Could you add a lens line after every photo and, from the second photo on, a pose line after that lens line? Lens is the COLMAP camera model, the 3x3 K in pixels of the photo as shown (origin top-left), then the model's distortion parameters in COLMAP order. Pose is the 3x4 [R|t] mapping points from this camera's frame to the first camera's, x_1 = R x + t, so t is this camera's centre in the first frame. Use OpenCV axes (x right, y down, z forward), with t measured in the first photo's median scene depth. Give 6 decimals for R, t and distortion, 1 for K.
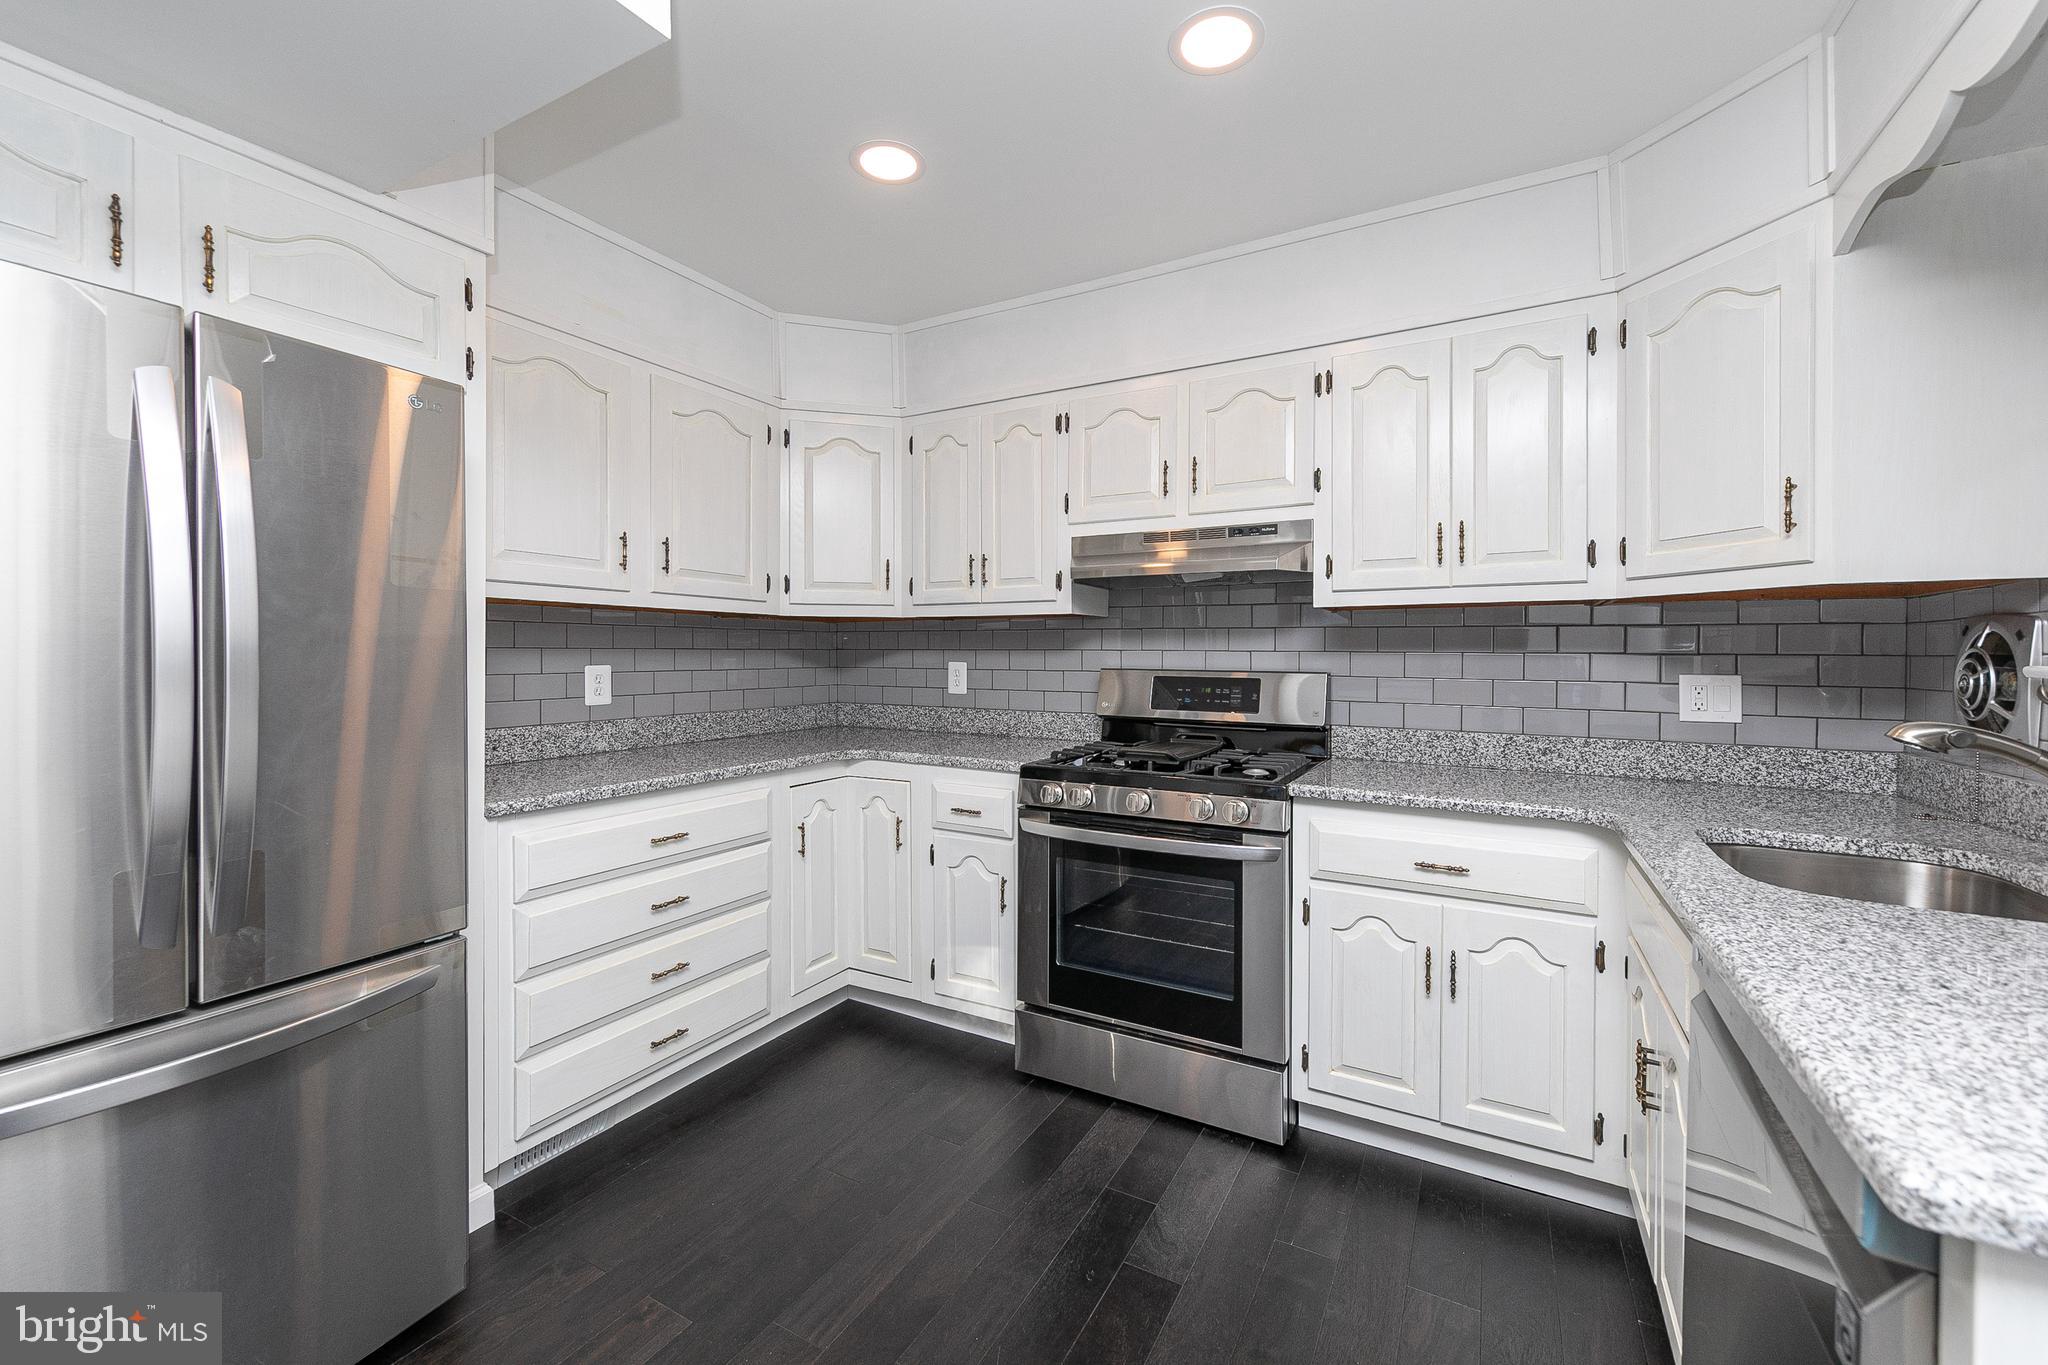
lens RADIAL K [[807.5, 0, 1037.6], [0, 807.5, 653.7], [0, 0, 1]] dist [0.005103, 0.000450]
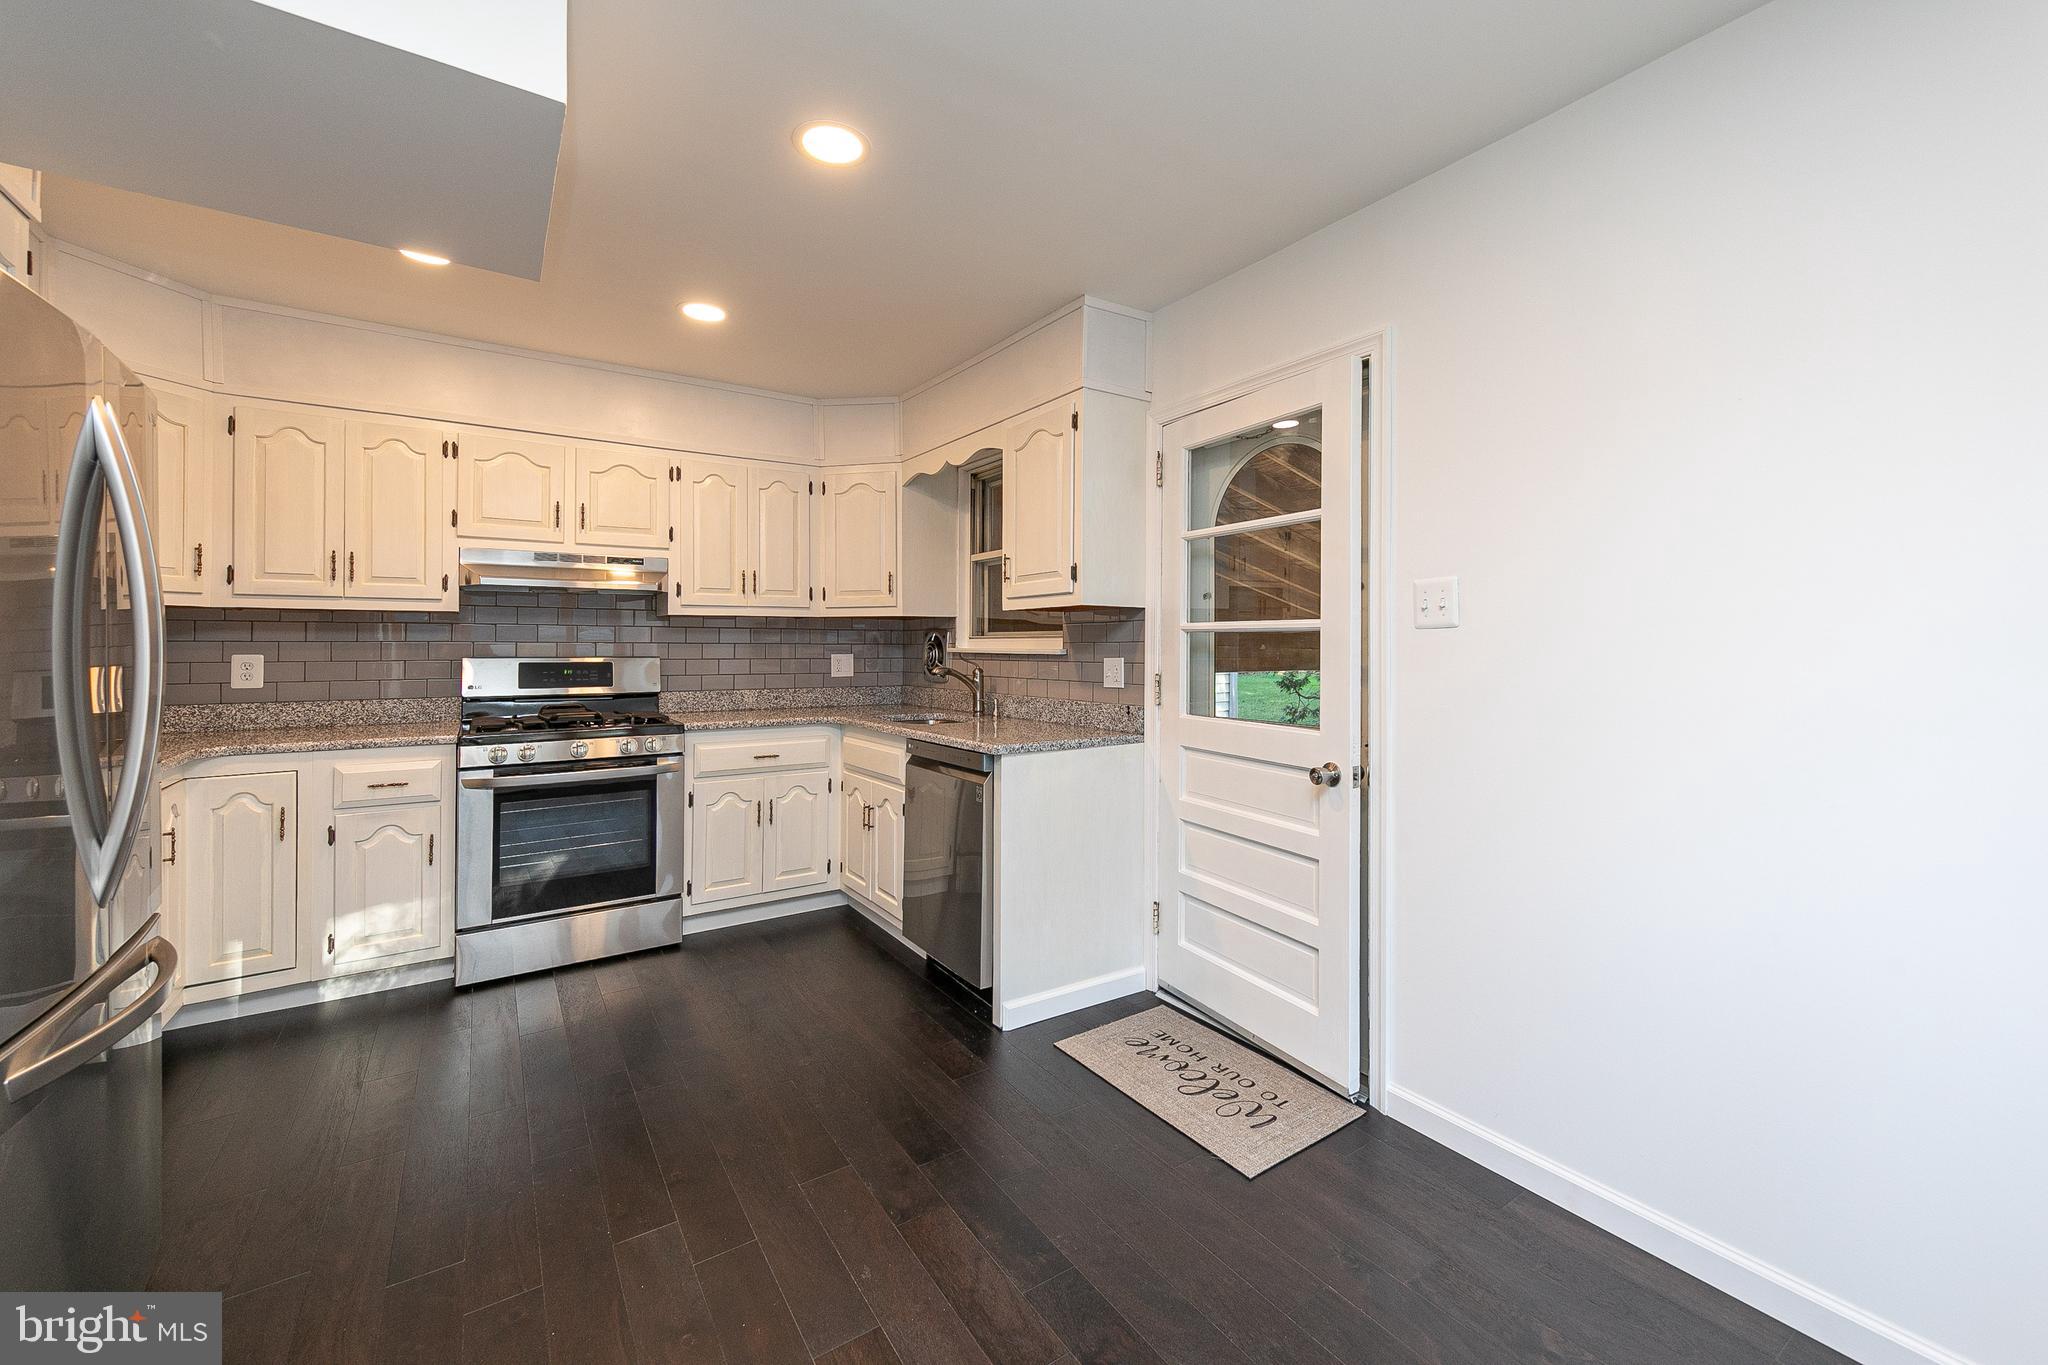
lens RADIAL K [[748.5, 0, 974.0], [0, 748.5, 635.7], [0, 0, 1]] dist [-0.000028, -0.000348]
pose [[0.513724, 0.006166, 0.857934, -0.602625], [0.002240, 0.999961, -0.008529, -0.003209], [-0.857953, 0.006303, 0.513690, -0.256093]]
